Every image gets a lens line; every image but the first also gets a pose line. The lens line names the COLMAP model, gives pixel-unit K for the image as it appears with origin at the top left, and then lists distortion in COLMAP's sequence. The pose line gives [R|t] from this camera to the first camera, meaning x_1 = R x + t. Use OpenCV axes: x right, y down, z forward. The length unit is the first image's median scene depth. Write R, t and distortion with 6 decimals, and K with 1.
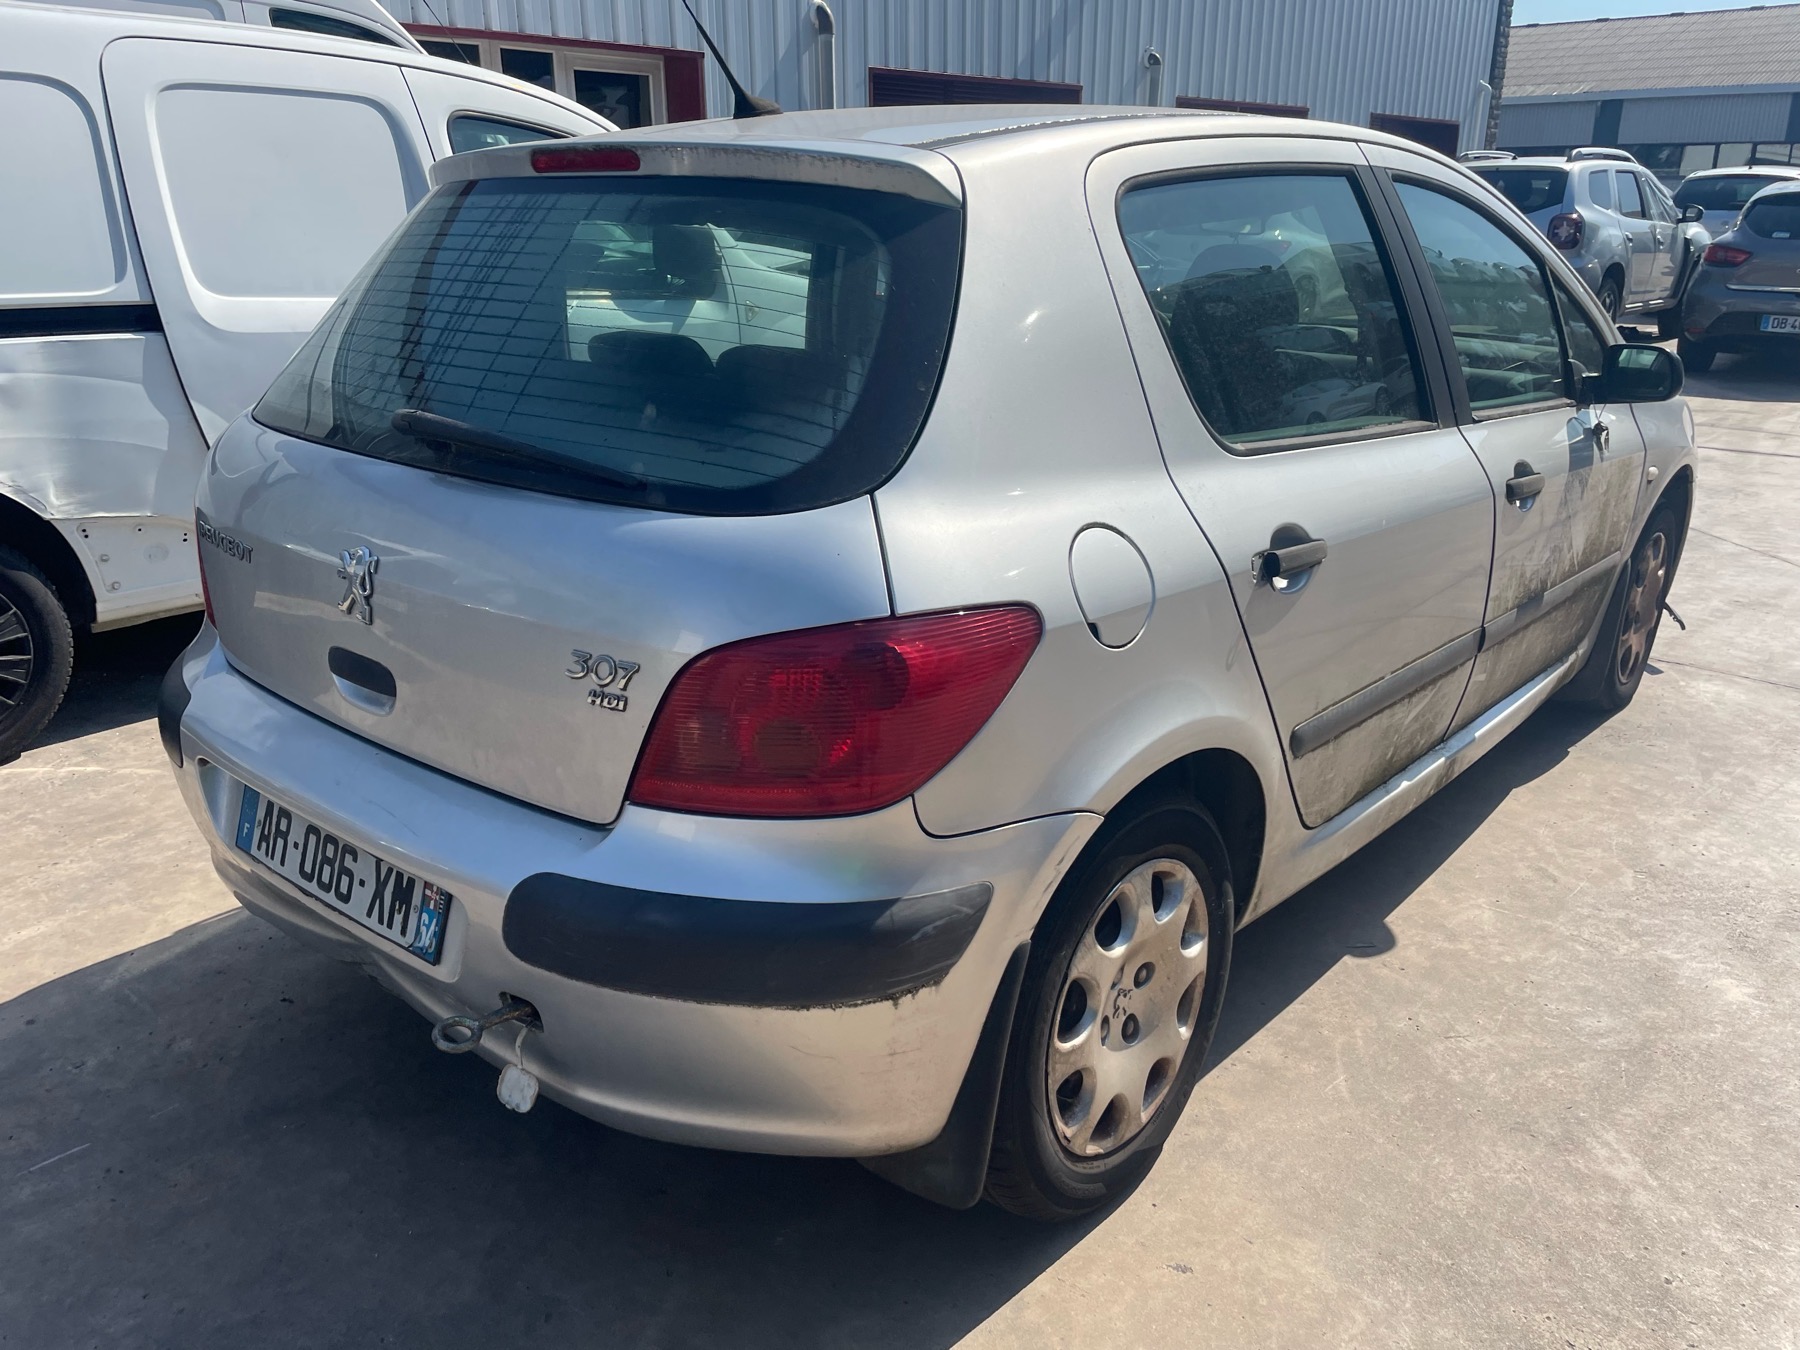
lens RADIAL K [[1365.6, 0, 900.0], [0, 1365.6, 675.0], [0, 0, 1]] dist [0.001756, 0.003284]
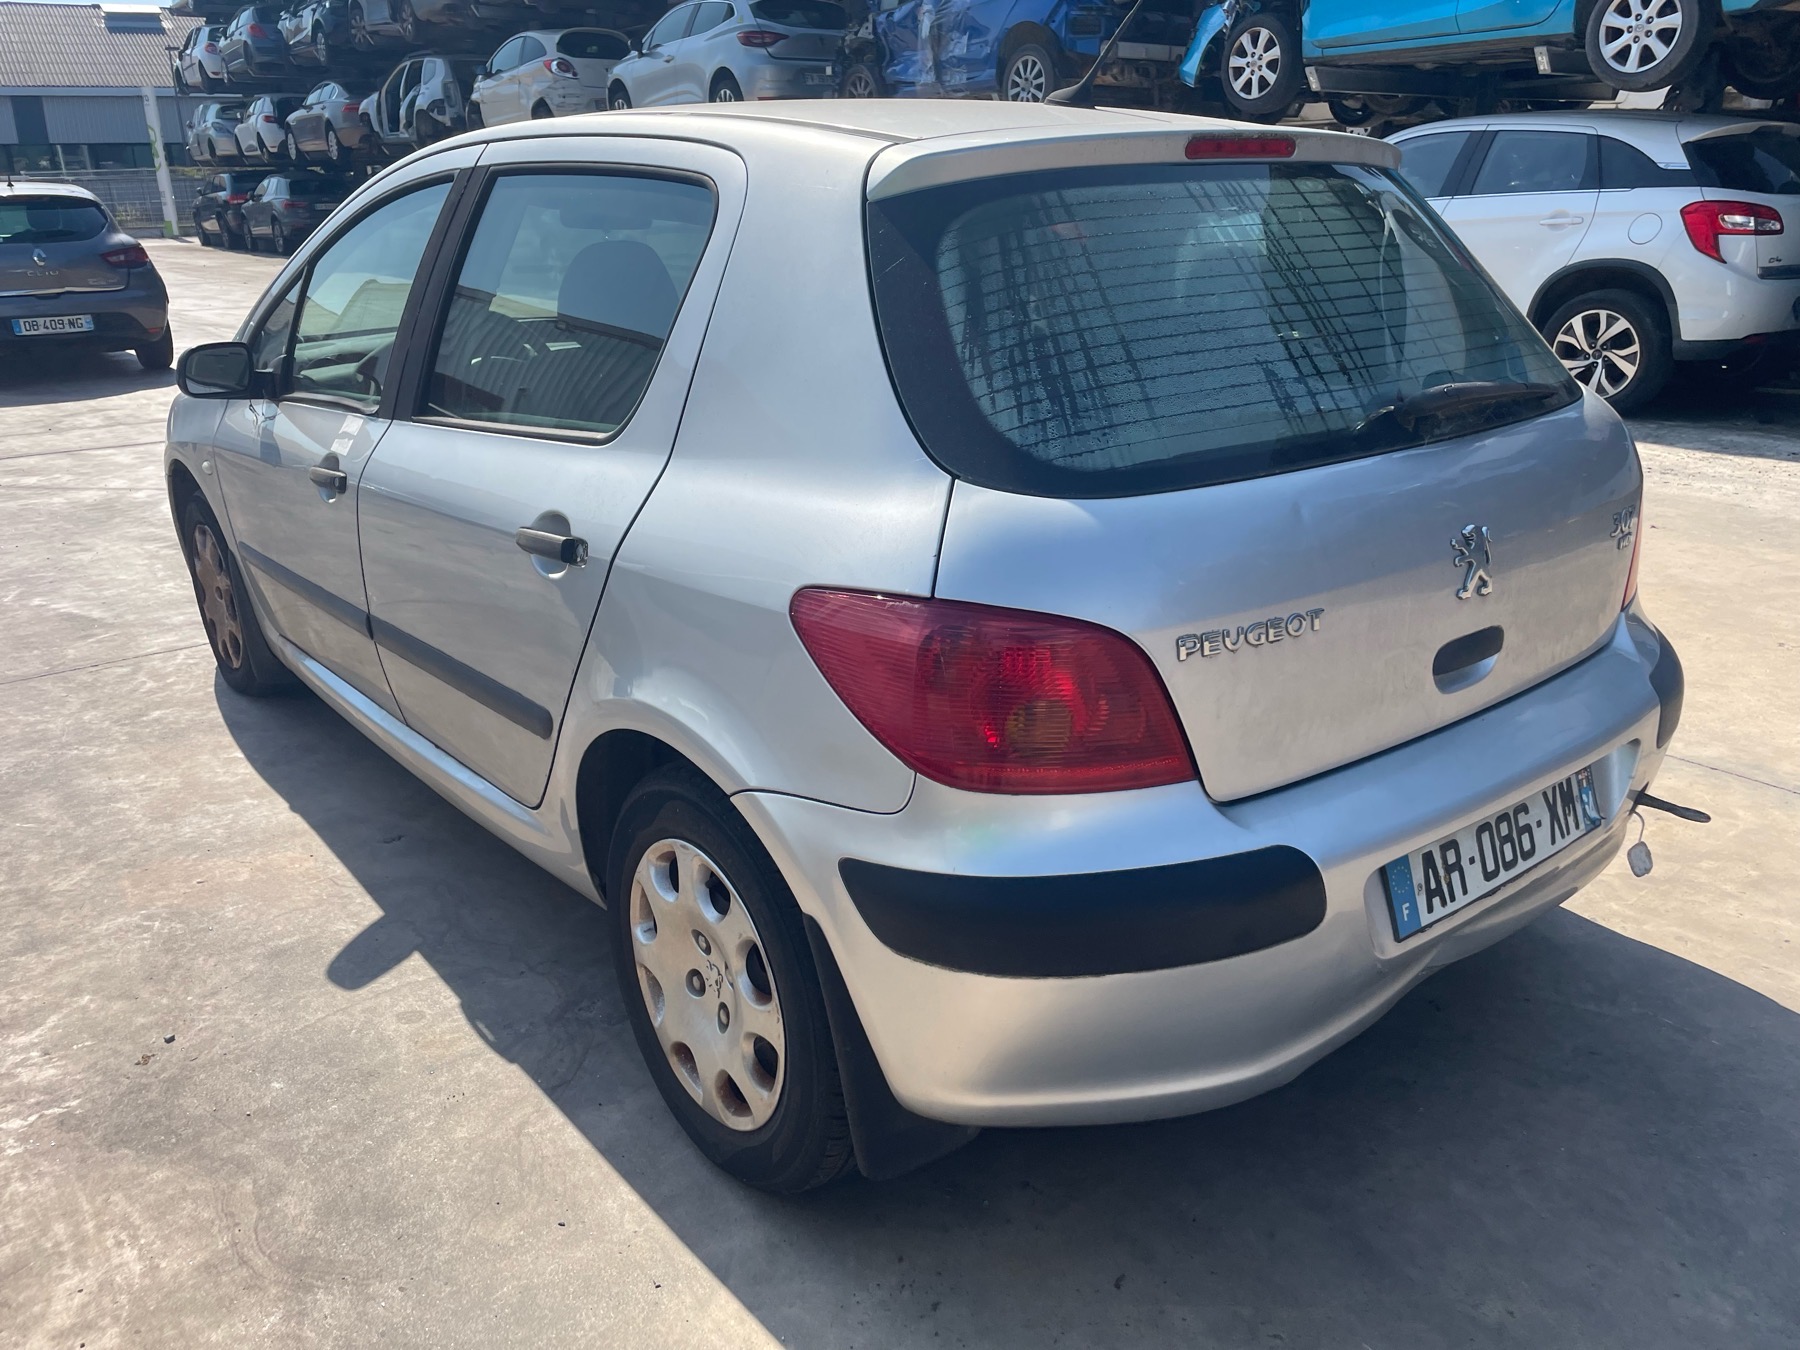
lens RADIAL K [[1371.5, 0, 900.0], [0, 1371.5, 675.0], [0, 0, 1]] dist [-0.003280, -0.003887]
pose [[0.210171, -0.334417, 0.918691, -0.847853], [0.338609, 0.906419, 0.252485, -0.229922], [-0.917154, 0.258012, 0.303740, 0.649733]]
